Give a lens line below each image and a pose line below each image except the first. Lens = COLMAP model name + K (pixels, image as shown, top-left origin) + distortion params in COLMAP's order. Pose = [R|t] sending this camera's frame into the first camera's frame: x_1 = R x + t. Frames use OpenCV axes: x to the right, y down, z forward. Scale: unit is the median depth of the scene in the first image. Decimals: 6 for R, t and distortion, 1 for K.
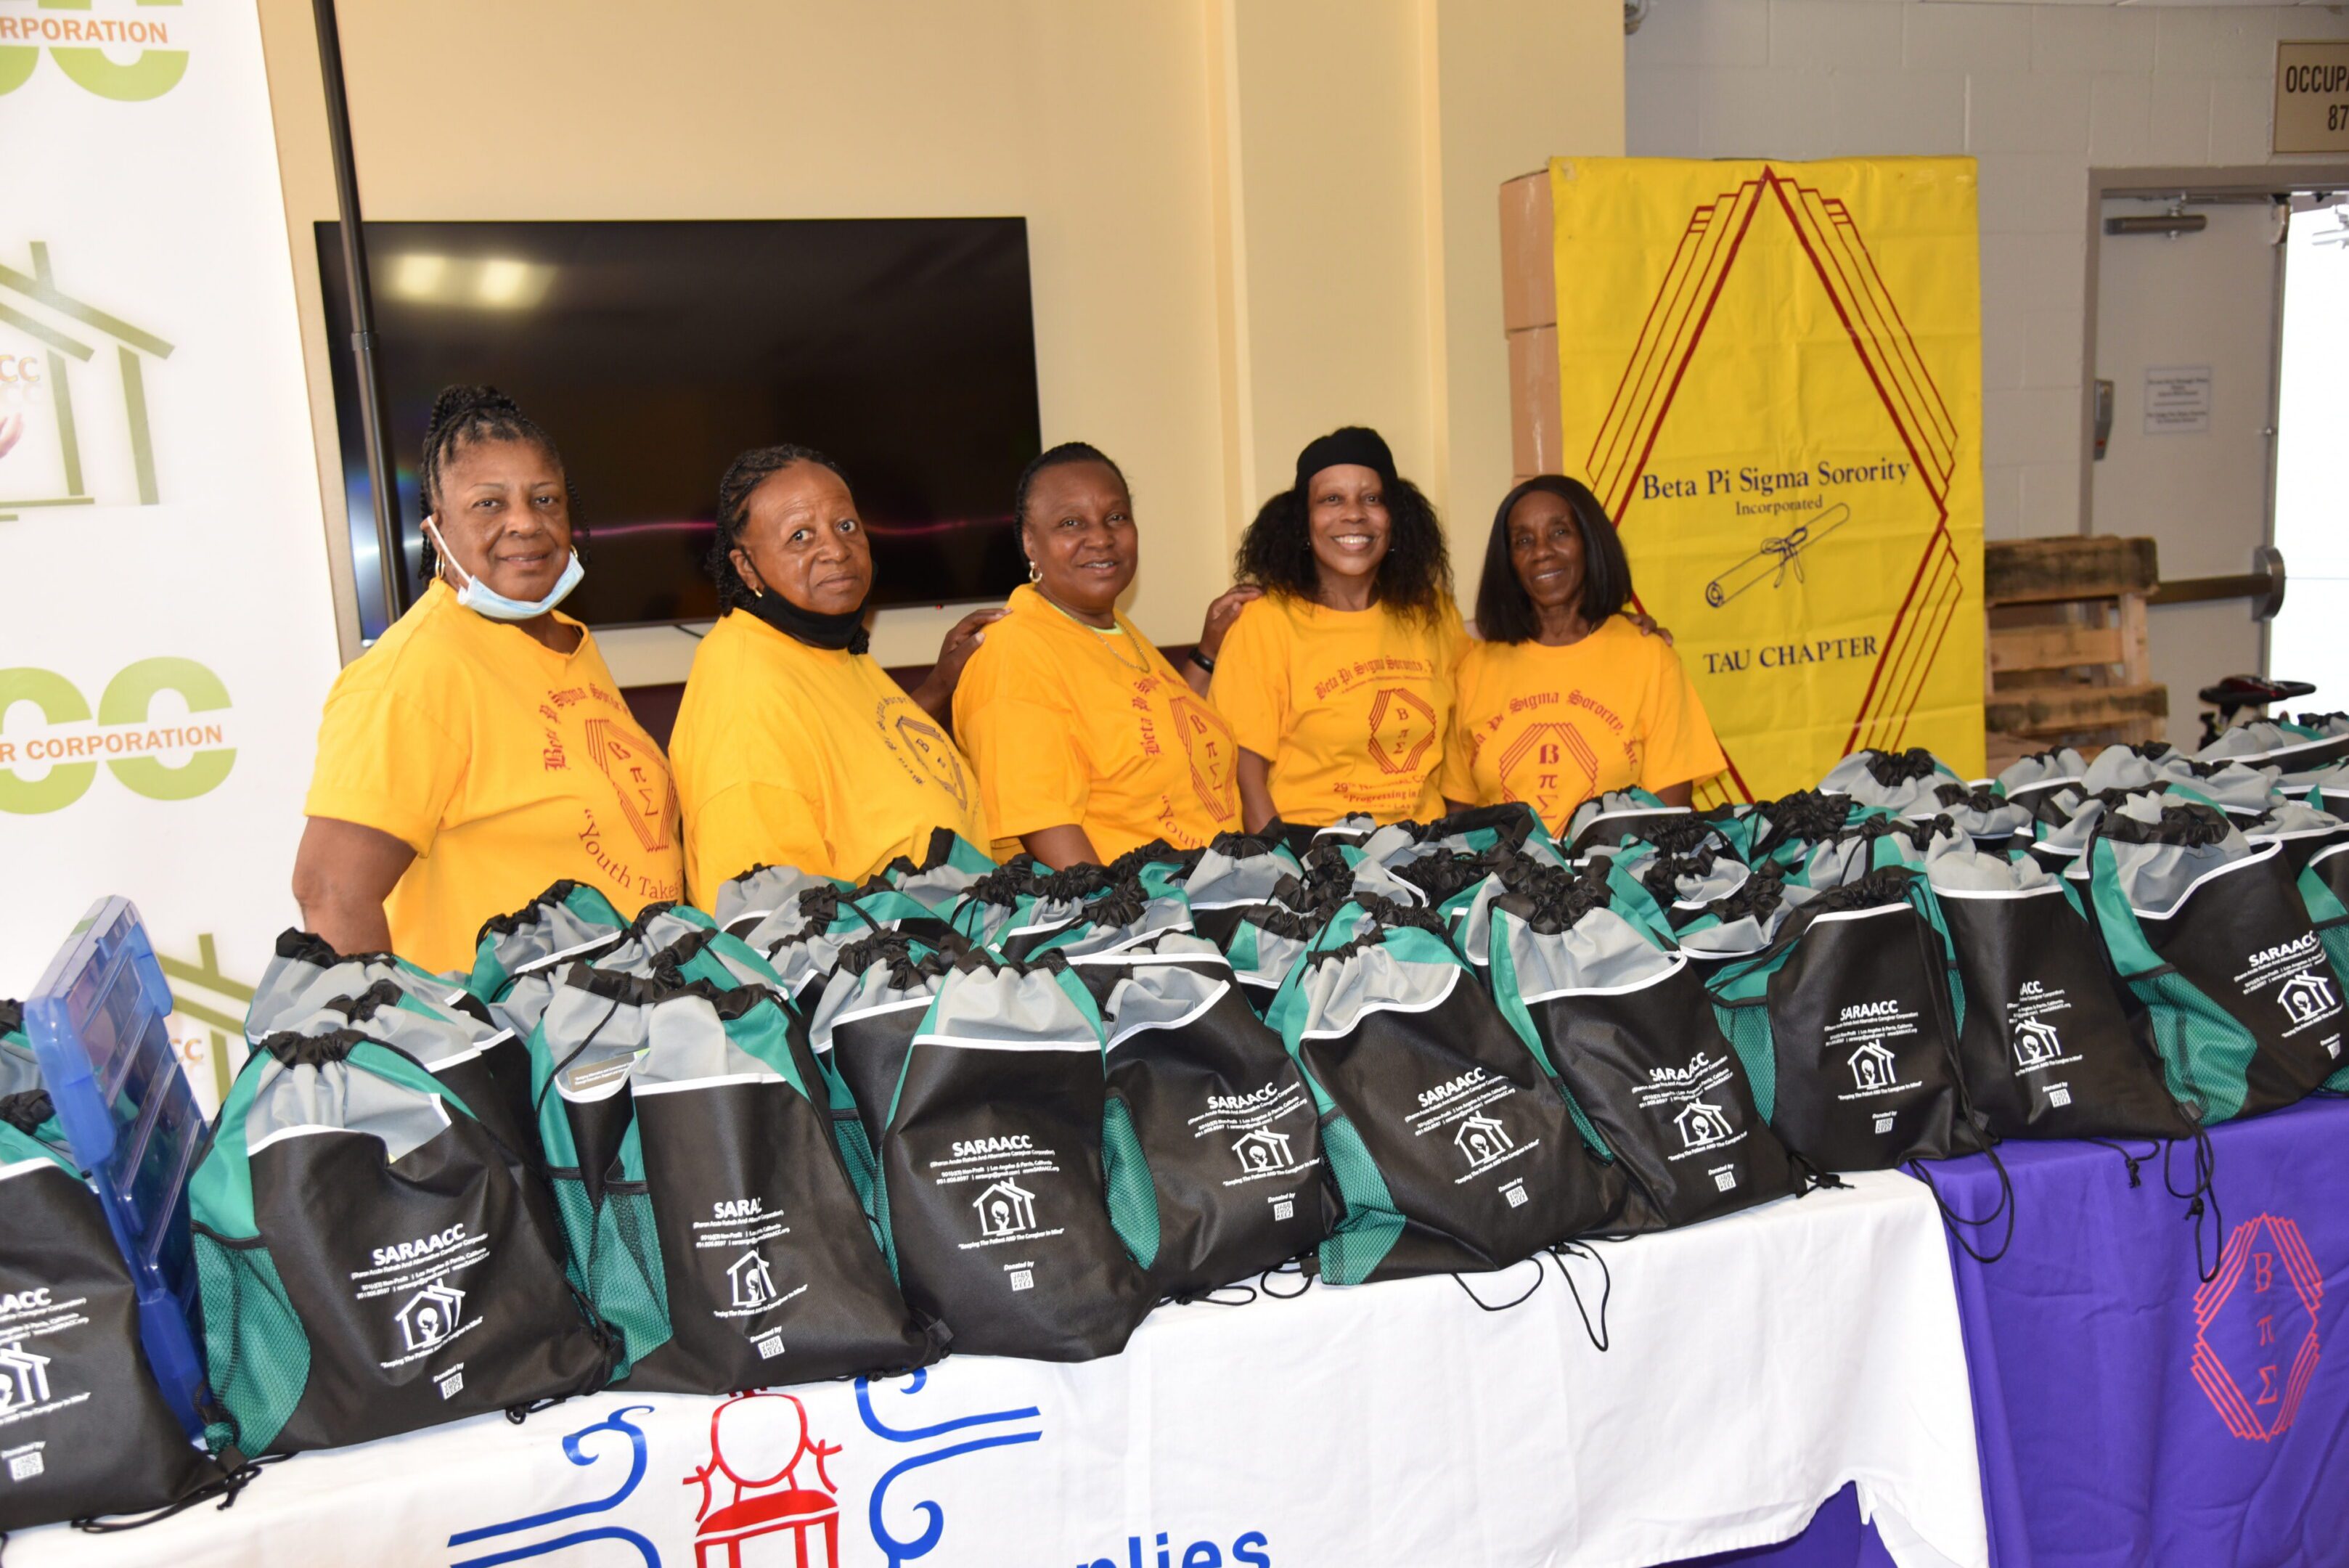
lens RADIAL K [[2185.7, 0, 1174.3], [0, 2185.7, 814.5], [0, 0, 1]] dist [-0.015553, 0.158003]
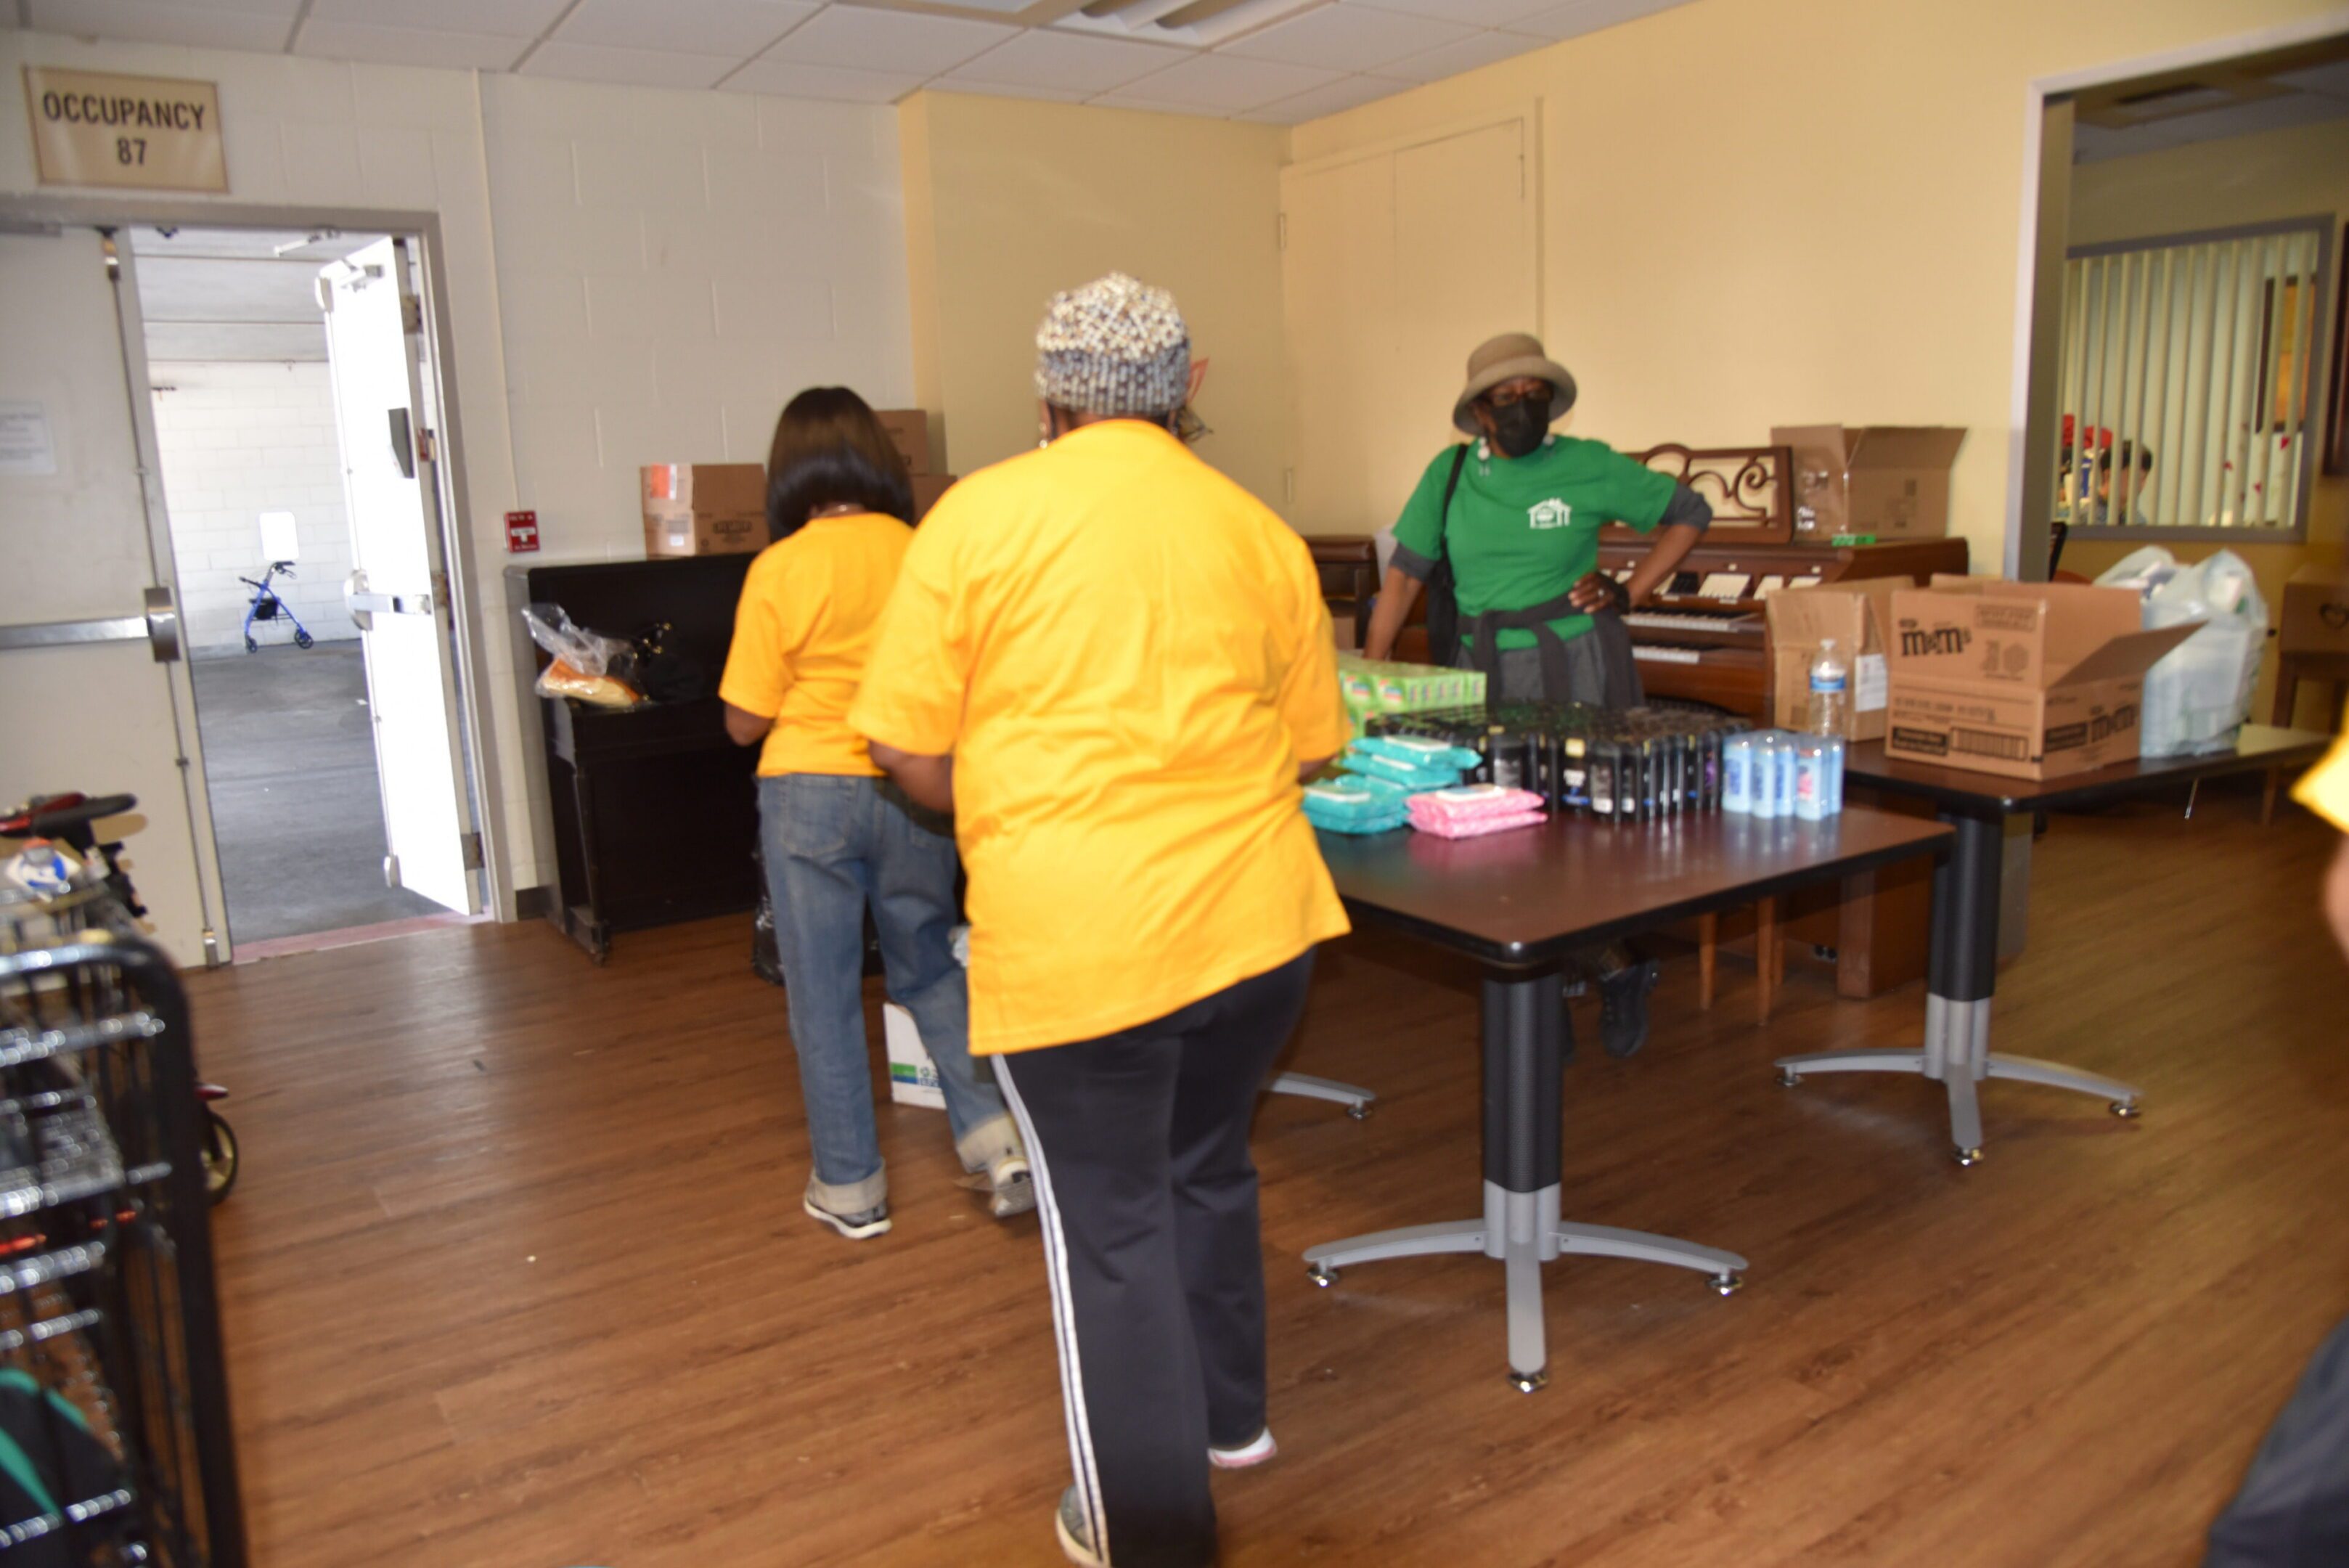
lens RADIAL K [[1646.6, 0, 1168.4], [0, 1646.6, 807.6], [0, 0, 1]] dist [-0.108246, 0.069733]
pose [[0.977974, -0.022948, 0.207459, 2.115484], [0.014971, 0.999090, 0.039939, -0.119410], [-0.208187, -0.035953, 0.977428, 0.551542]]
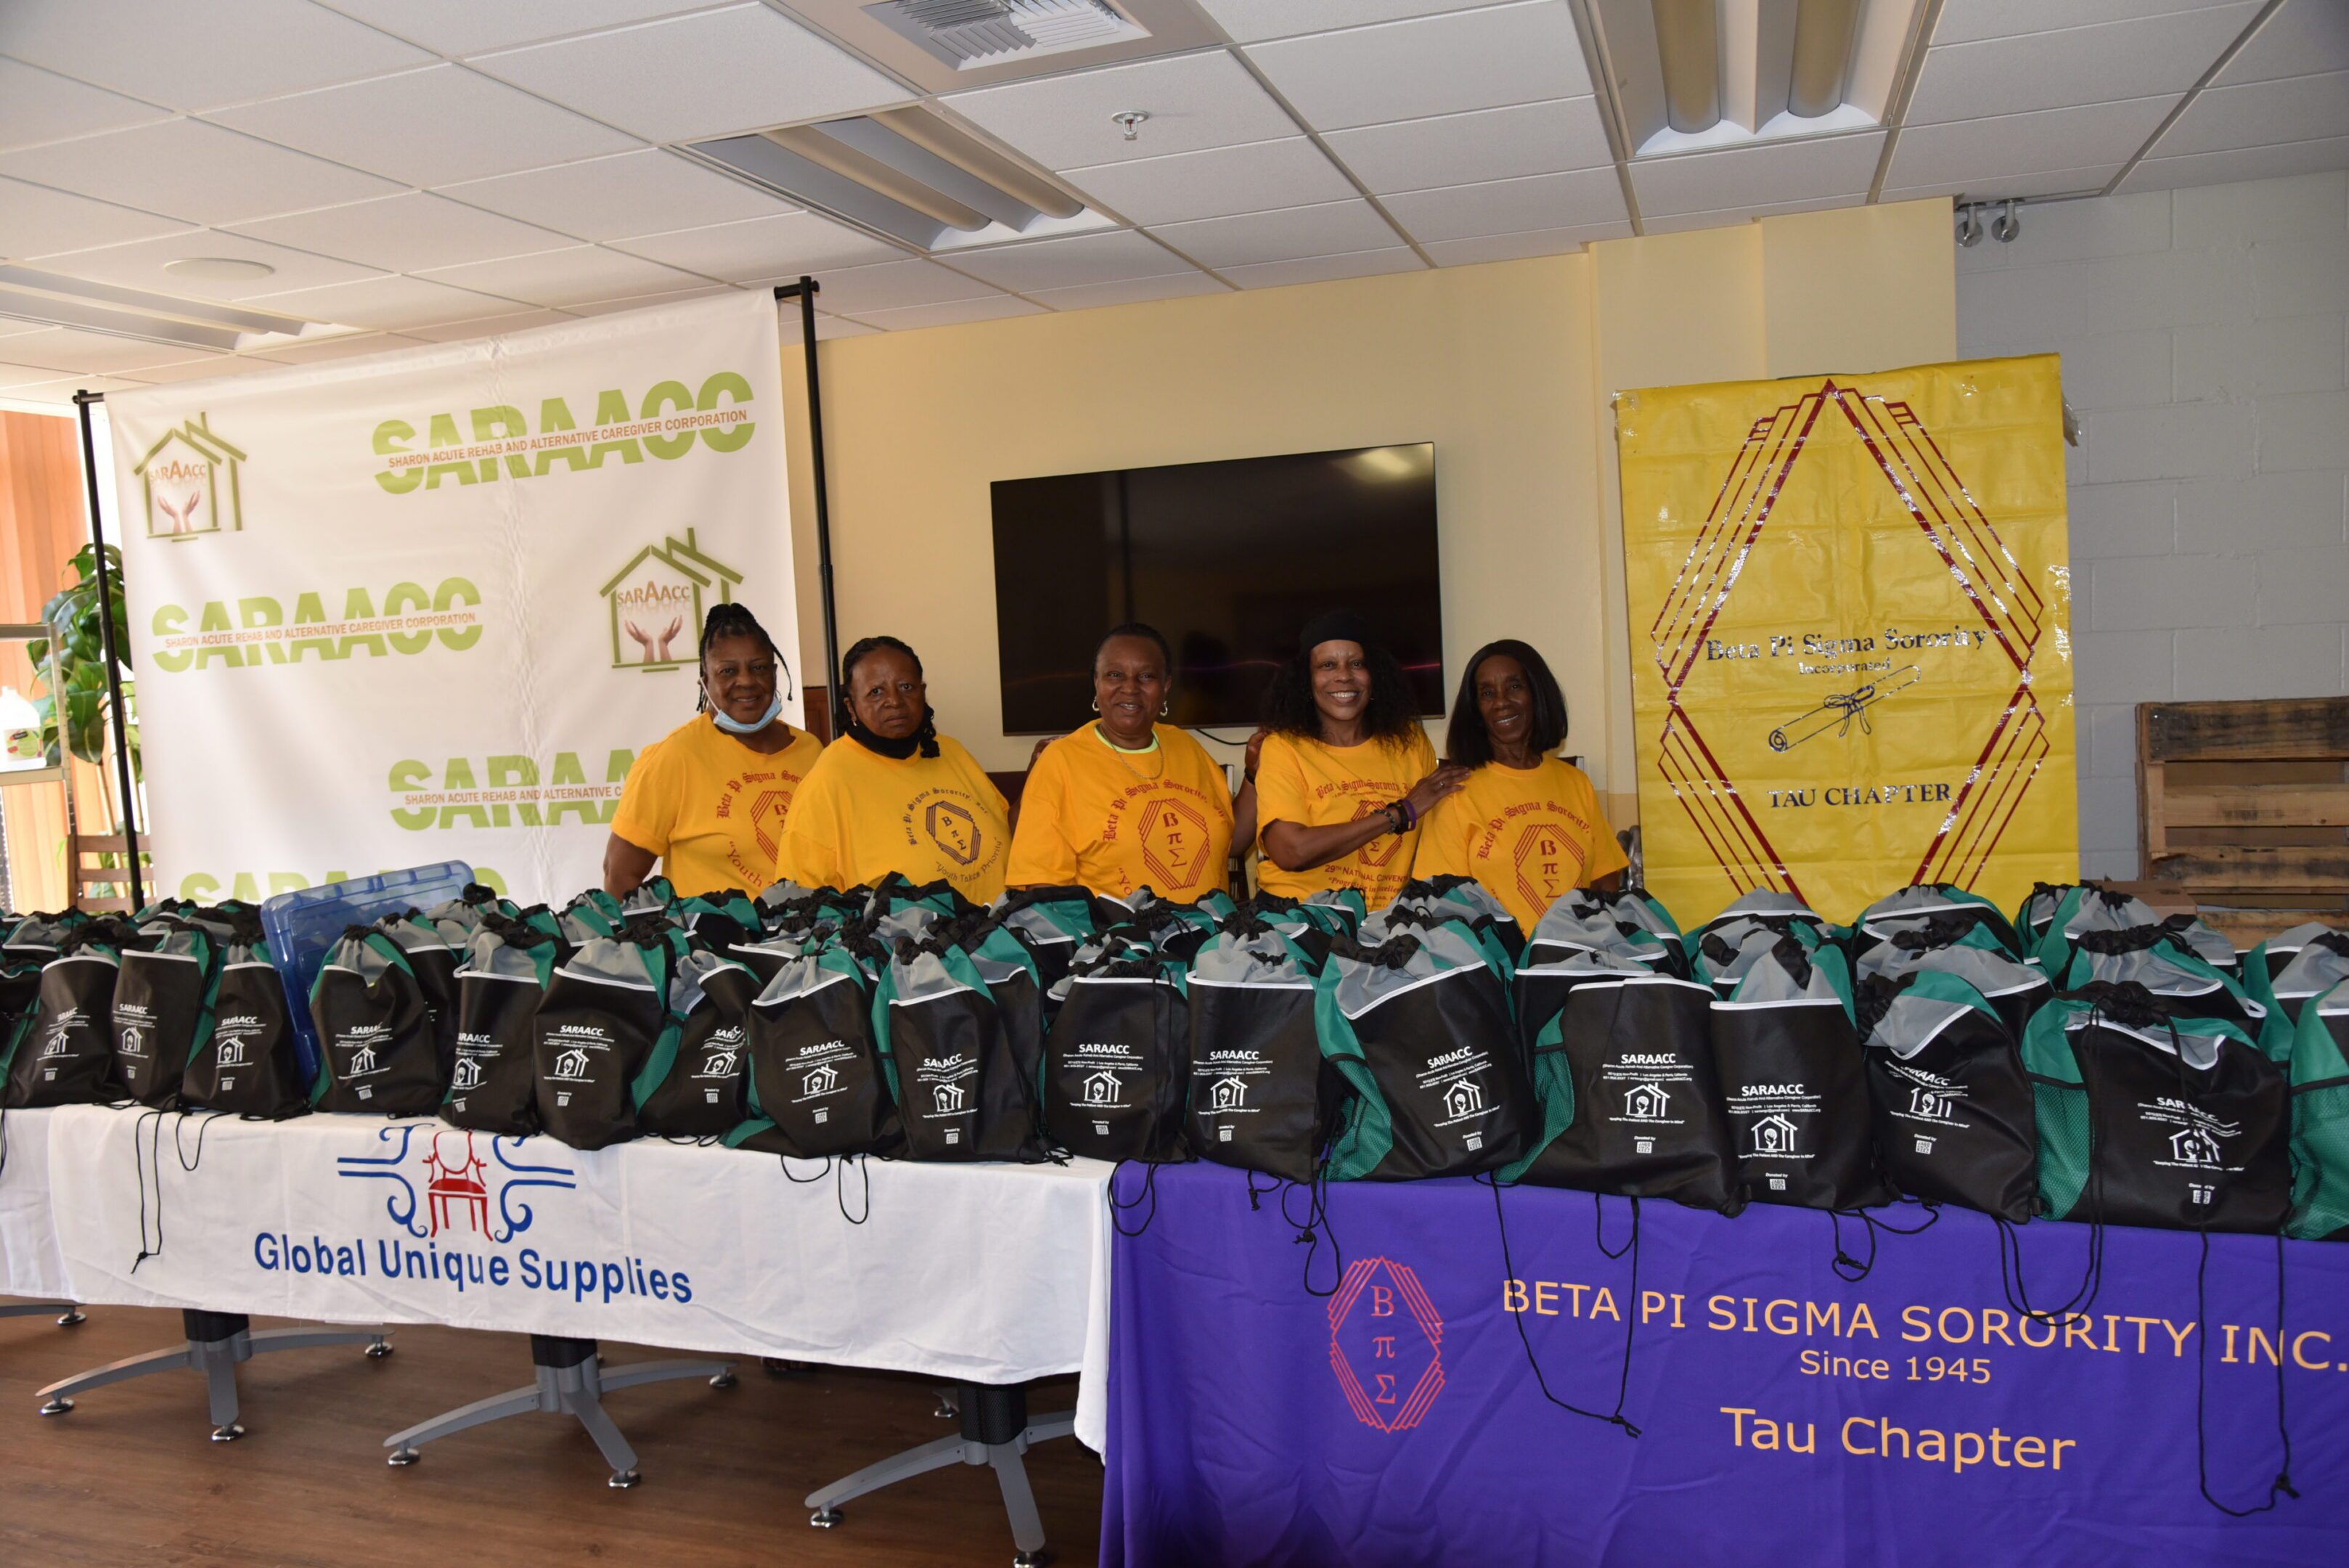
lens RADIAL K [[1743.1, 0, 1169.9], [0, 1743.1, 809.7], [0, 0, 1]] dist [-0.088783, 0.078673]
pose [[0.773522, 0.068899, -0.630013, 1.002913], [-0.082680, 0.996548, 0.007470, -0.074792], [0.628353, 0.046311, 0.776549, 0.124151]]
